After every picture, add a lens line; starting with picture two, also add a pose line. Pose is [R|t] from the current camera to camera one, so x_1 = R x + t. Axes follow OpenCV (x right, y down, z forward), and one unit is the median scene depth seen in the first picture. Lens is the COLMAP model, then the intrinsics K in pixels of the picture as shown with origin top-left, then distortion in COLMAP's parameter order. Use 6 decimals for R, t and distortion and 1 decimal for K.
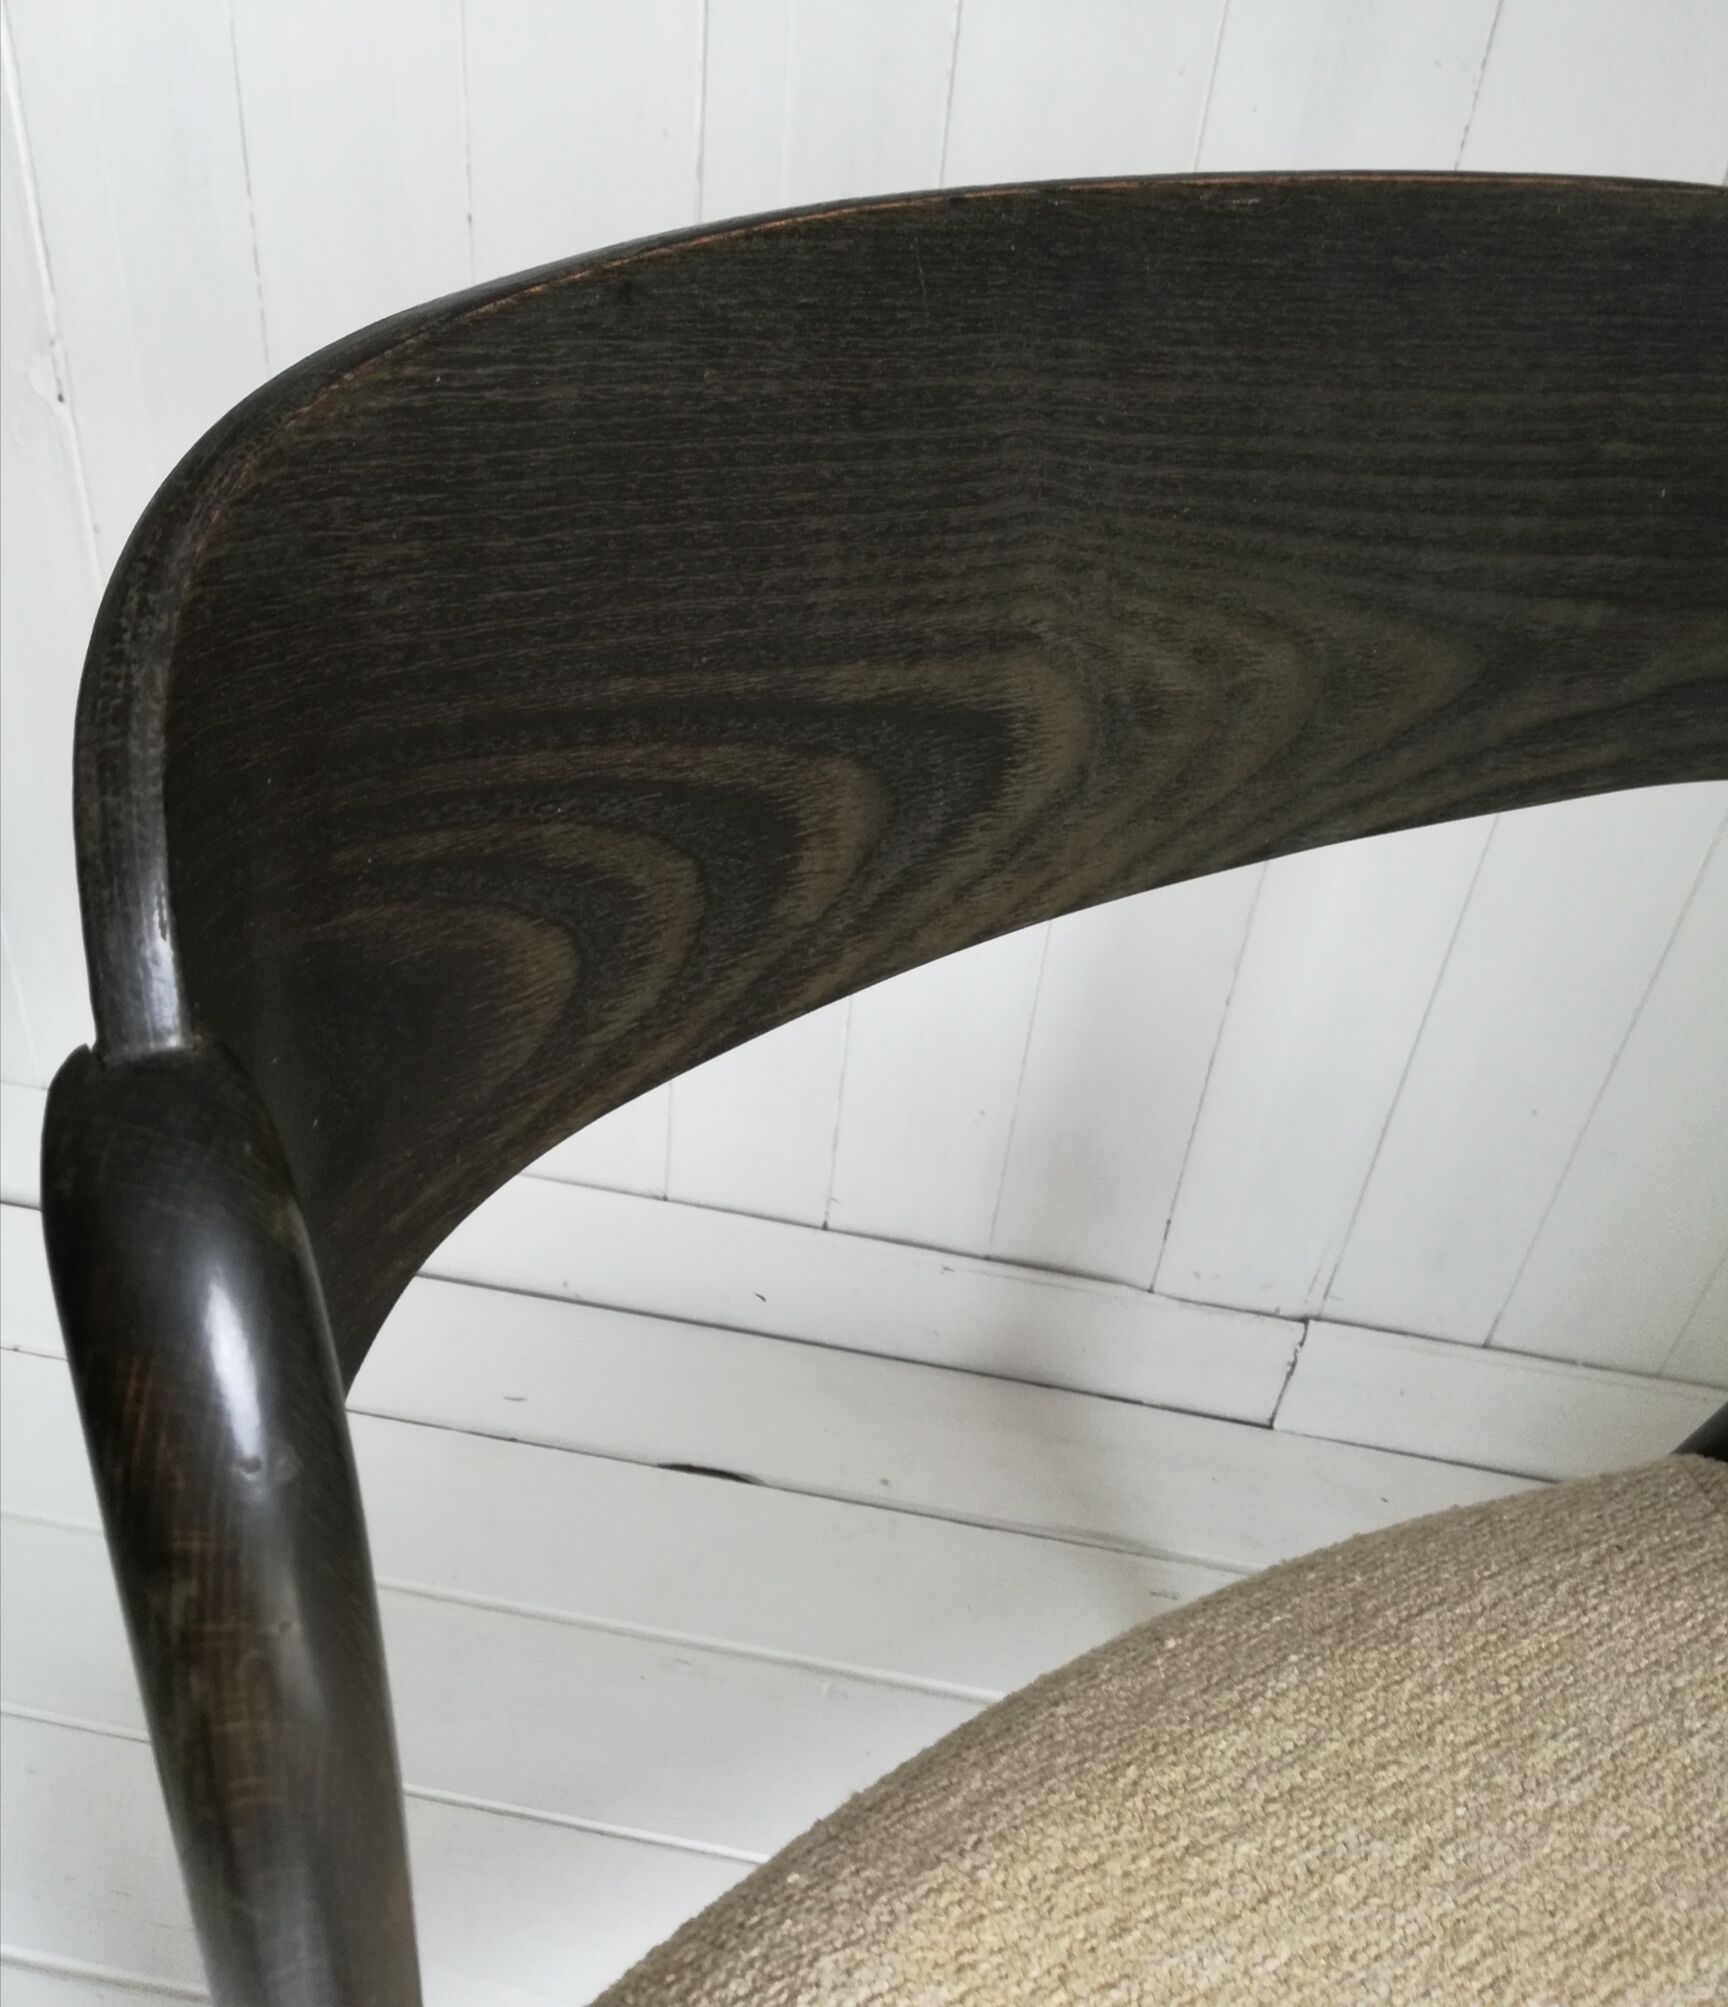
lens RADIAL K [[1692.4, 0, 864.0], [0, 1692.4, 1003.5], [0, 0, 1]] dist [0.080896, -0.046807]
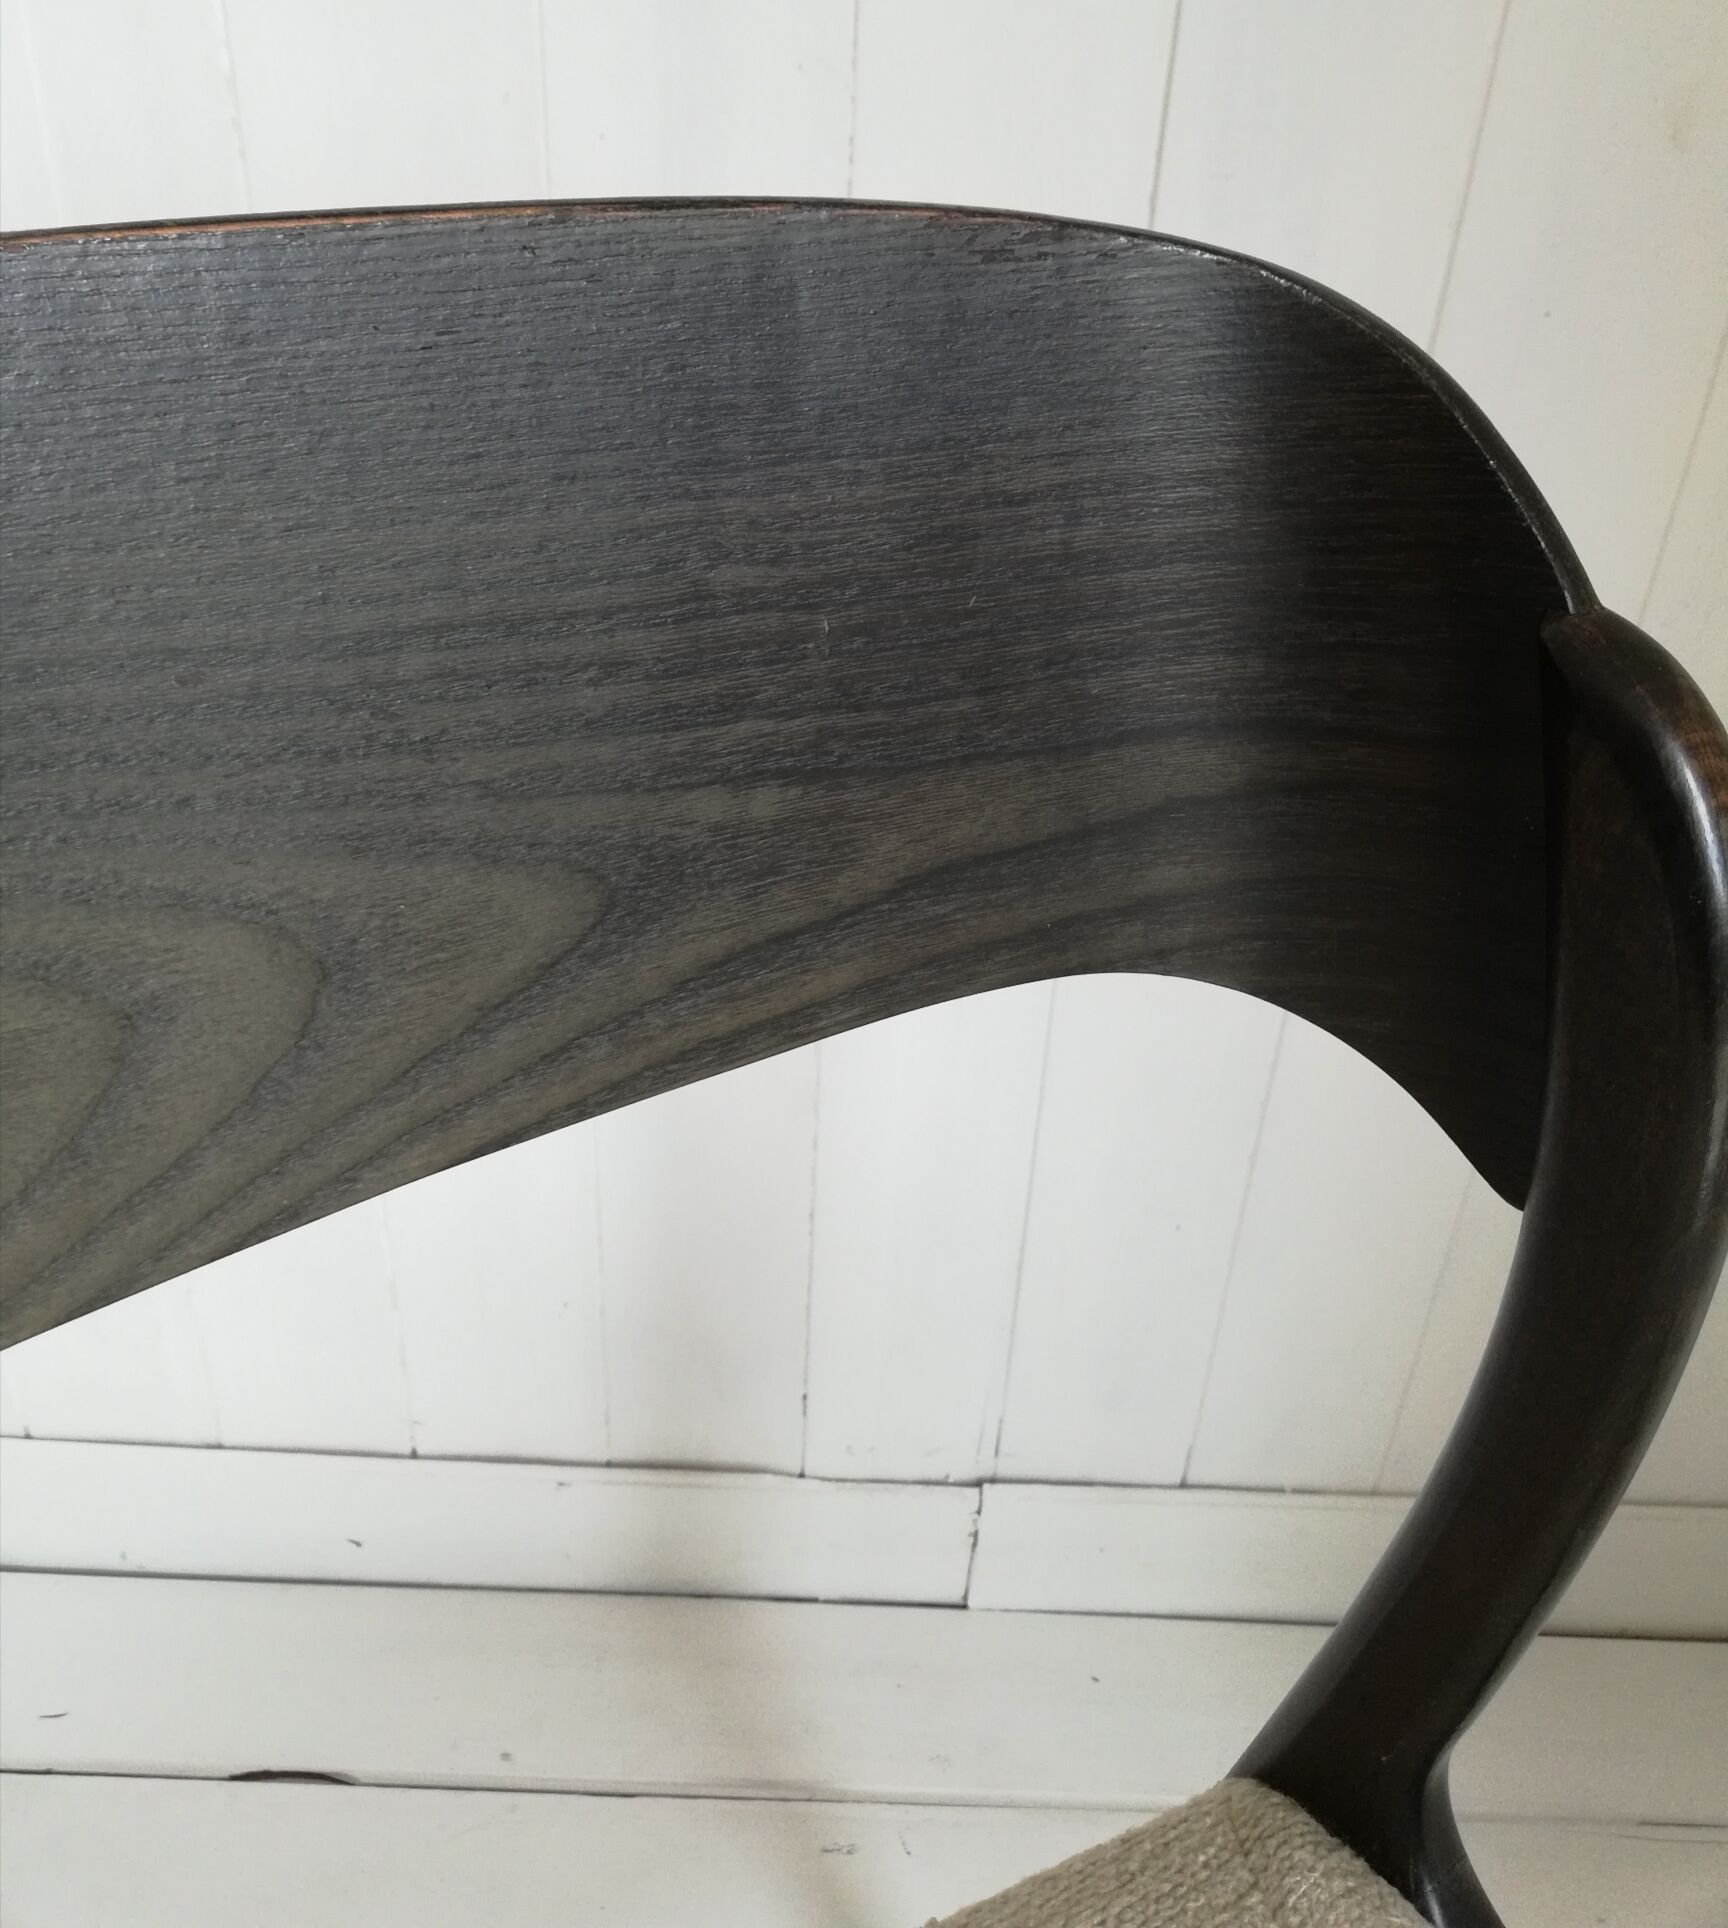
lens RADIAL K [[1649.4, 0, 864.0], [0, 1649.4, 964.0], [0, 0, 1]] dist [0.115306, -0.117306]
pose [[0.990972, -0.123975, 0.051027, 0.413151], [0.125526, 0.991684, -0.028393, -0.132193], [-0.047082, 0.034542, 0.998294, 0.312588]]
